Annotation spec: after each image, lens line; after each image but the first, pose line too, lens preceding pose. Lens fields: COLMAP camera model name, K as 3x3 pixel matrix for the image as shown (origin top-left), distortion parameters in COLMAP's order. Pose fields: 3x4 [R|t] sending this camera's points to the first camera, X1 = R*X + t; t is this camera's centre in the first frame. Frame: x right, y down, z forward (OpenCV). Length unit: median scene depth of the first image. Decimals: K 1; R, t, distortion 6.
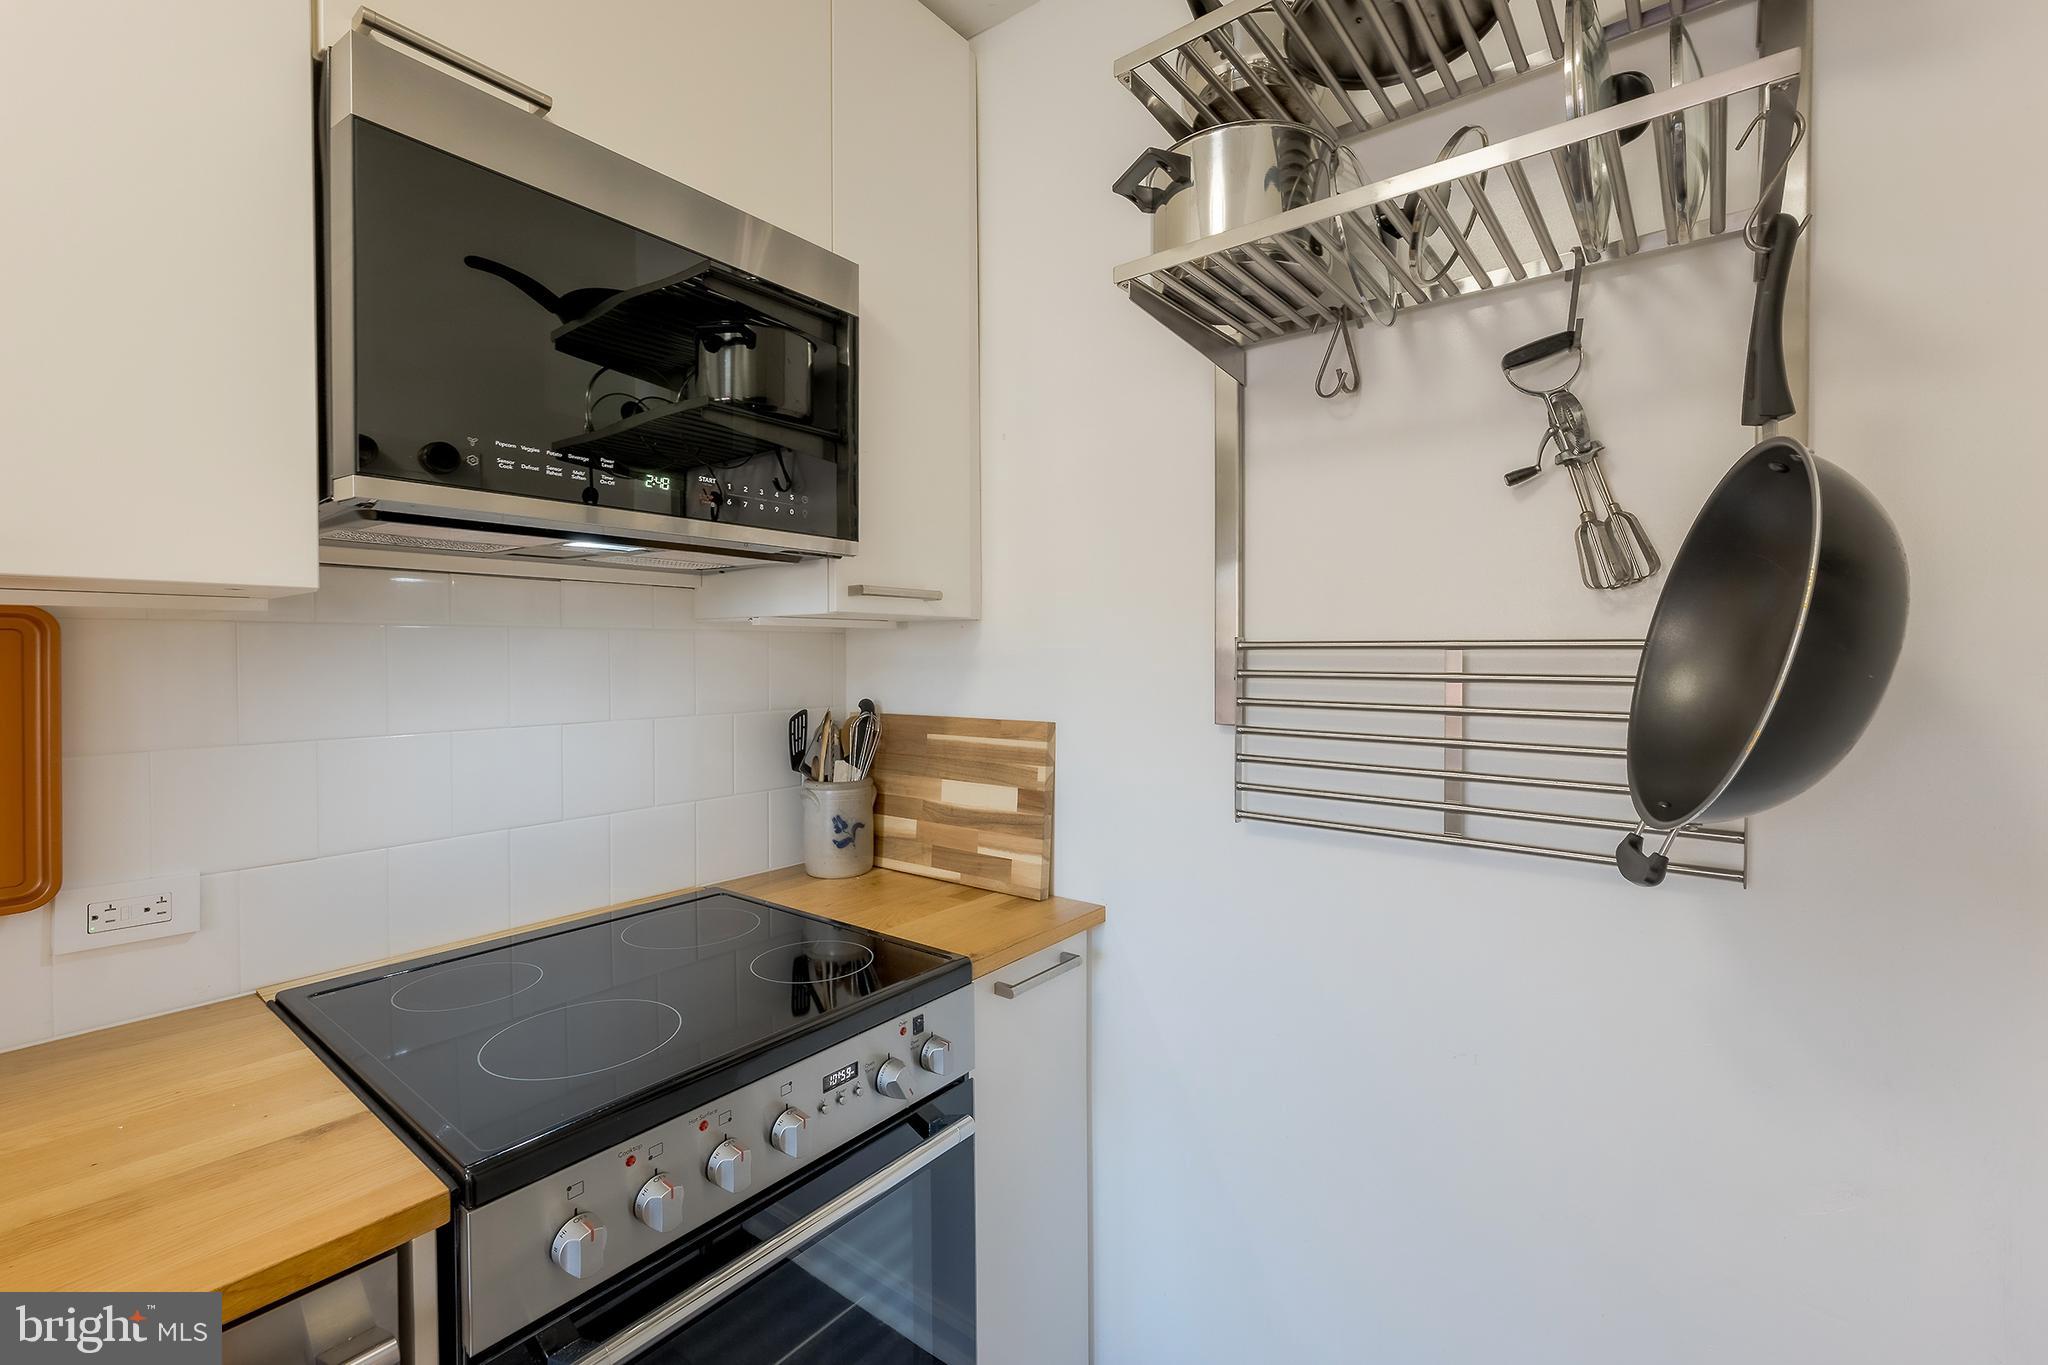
lens RADIAL K [[861.3, 0, 1025.0], [0, 861.3, 665.0], [0, 0, 1]] dist [-0.002580, -0.000787]
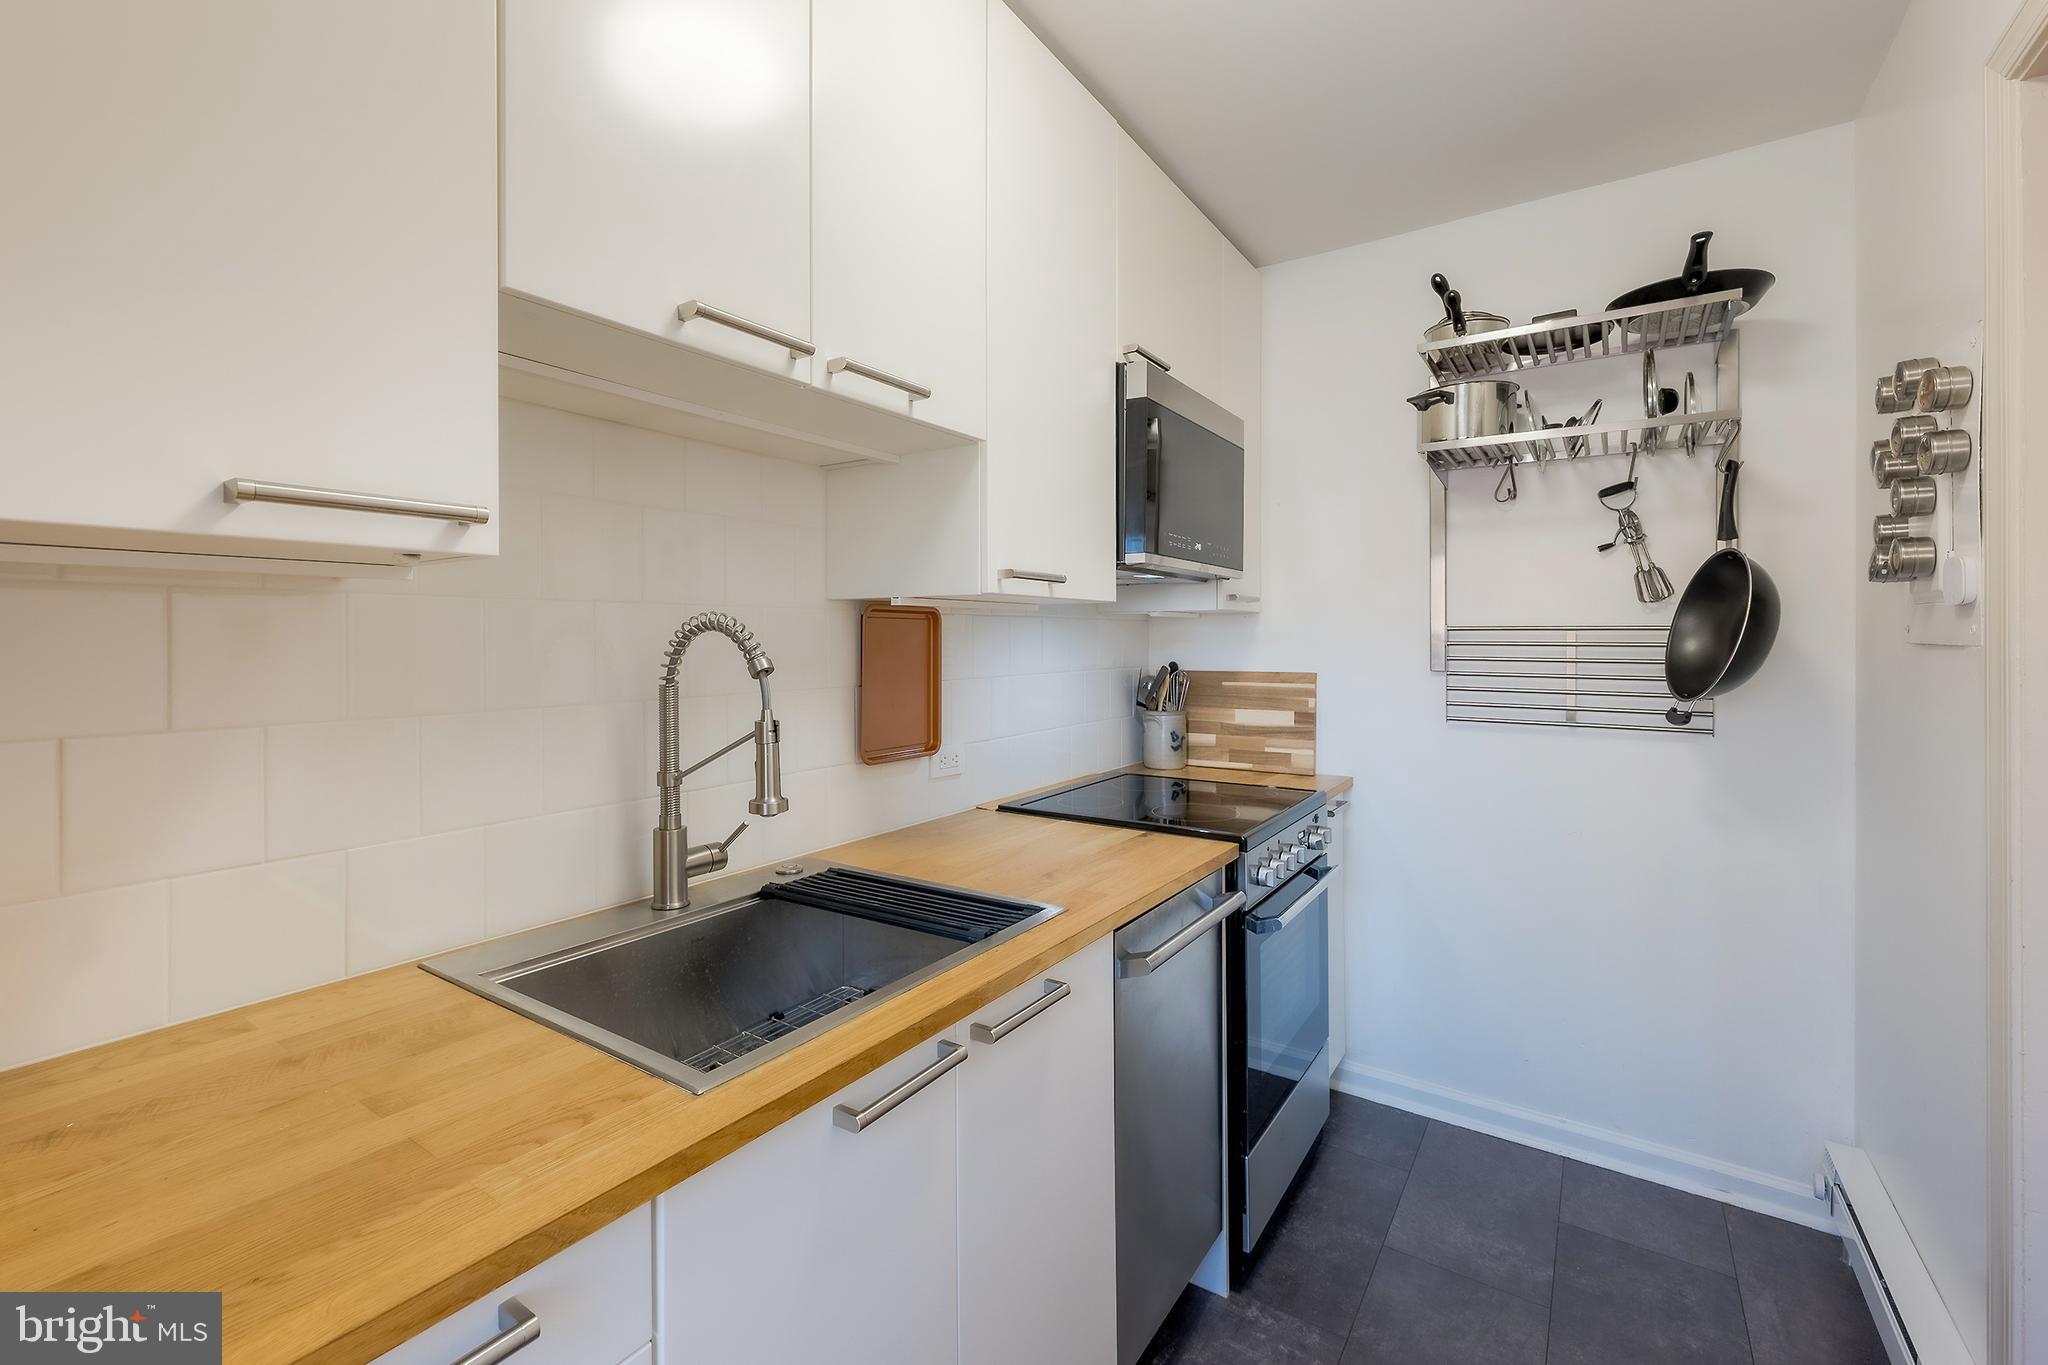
lens RADIAL K [[861.3, 0, 1017.3], [0, 861.3, 645.7], [0, 0, 1]] dist [-0.002580, -0.000787]
pose [[0.997712, 0.001583, 0.067589, -0.925513], [-0.001370, 0.999994, -0.003197, 0.025134], [-0.067594, 0.003097, 0.997708, -0.920282]]
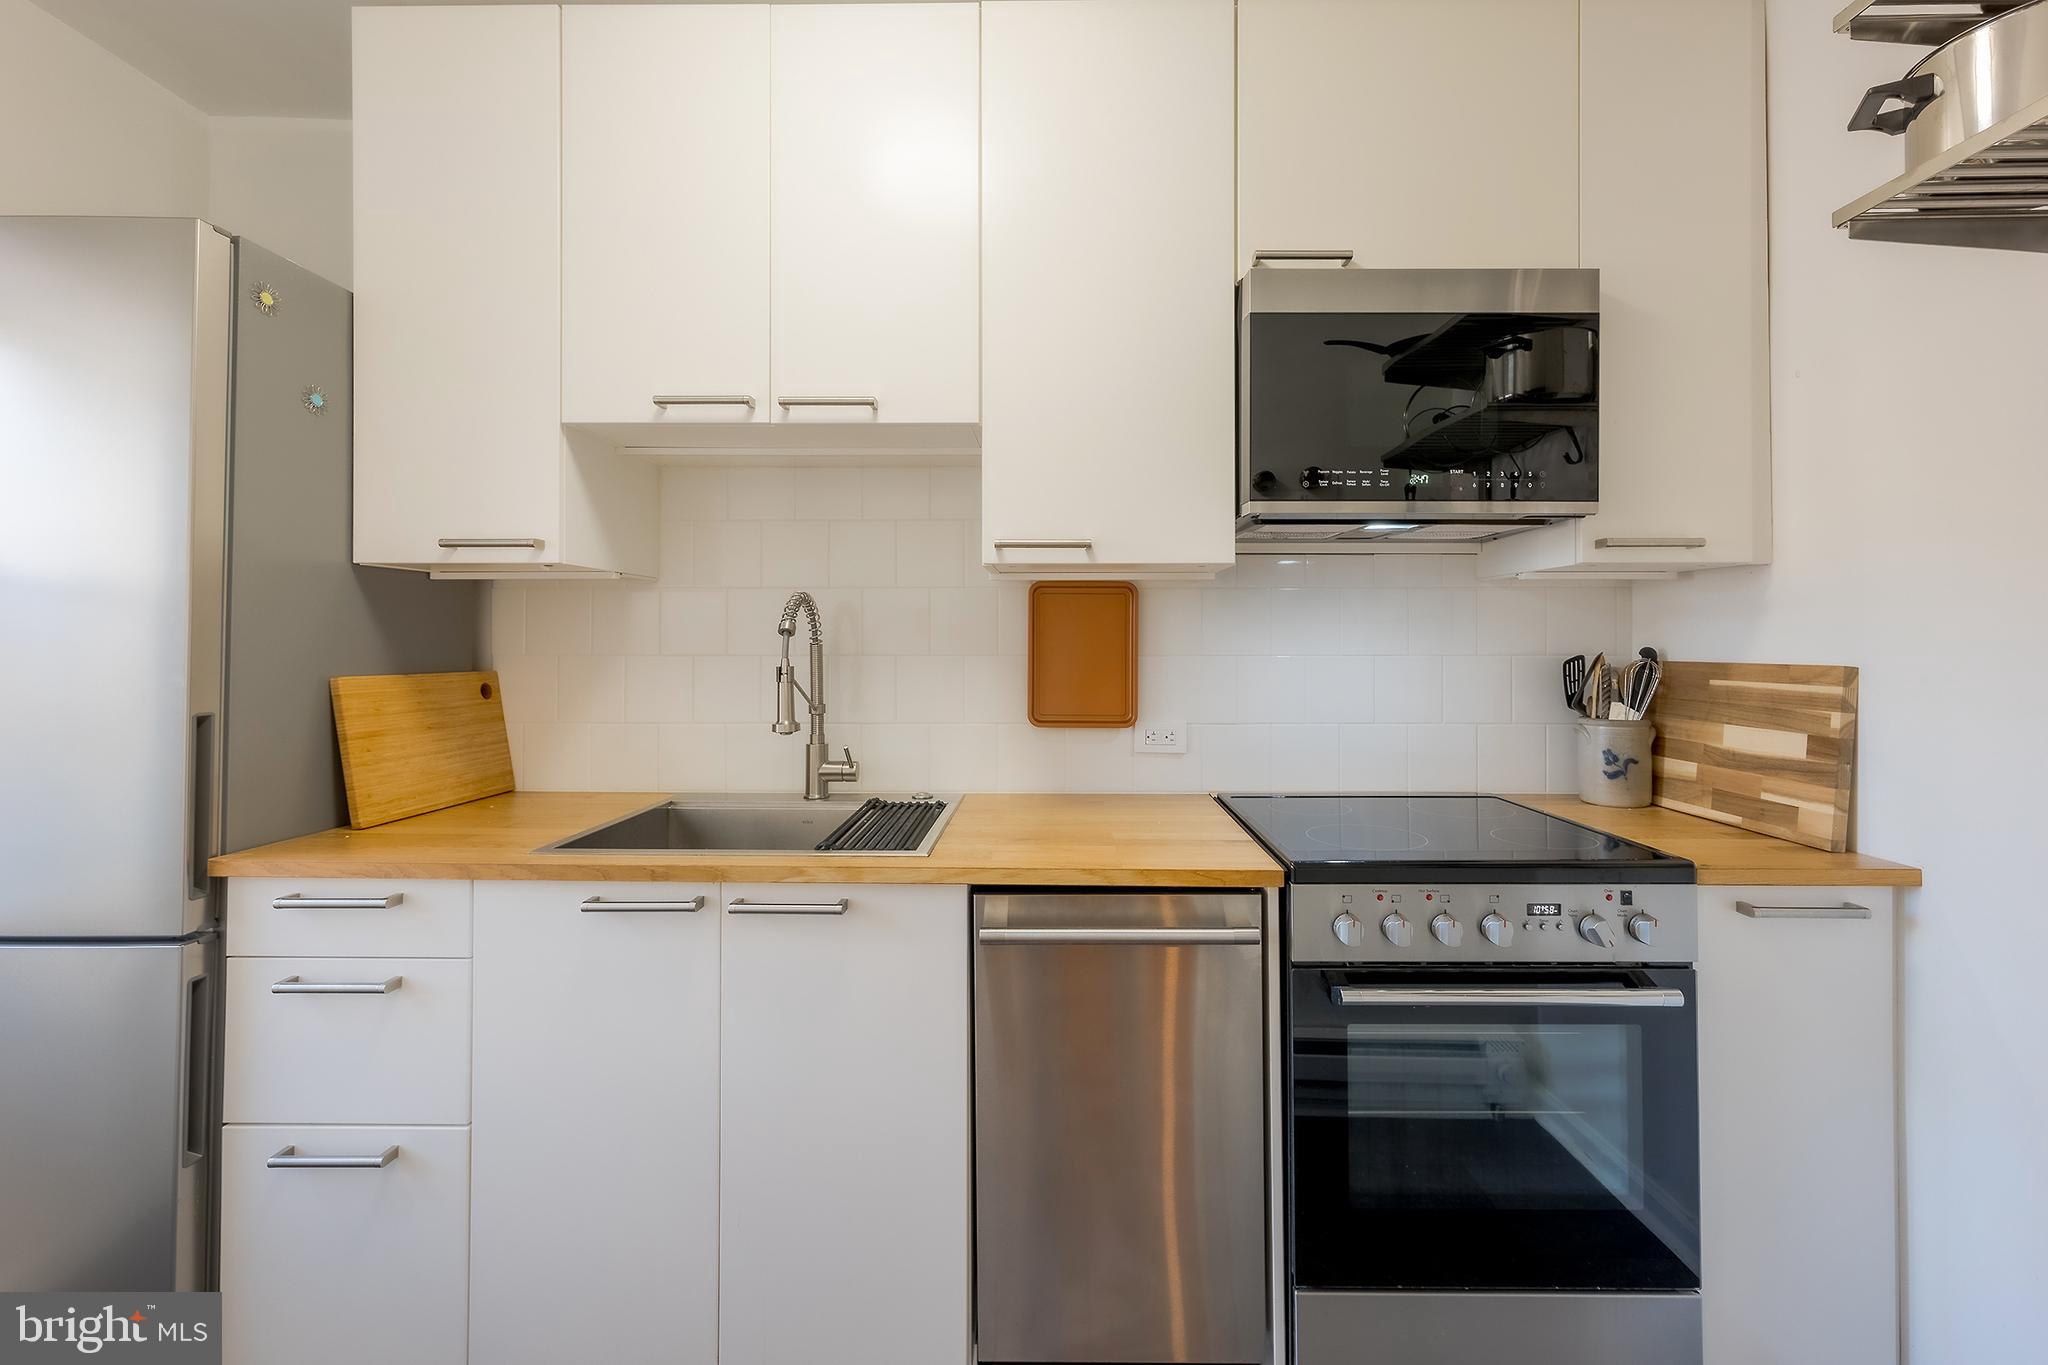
lens RADIAL K [[861.3, 0, 1048.5], [0, 861.3, 633.6], [0, 0, 1]] dist [-0.002580, -0.000787]
pose [[0.606470, -0.004398, -0.795094, 0.333893], [-0.012551, 0.999807, -0.015103, 0.076182], [0.795007, 0.019139, 0.606298, -0.364606]]
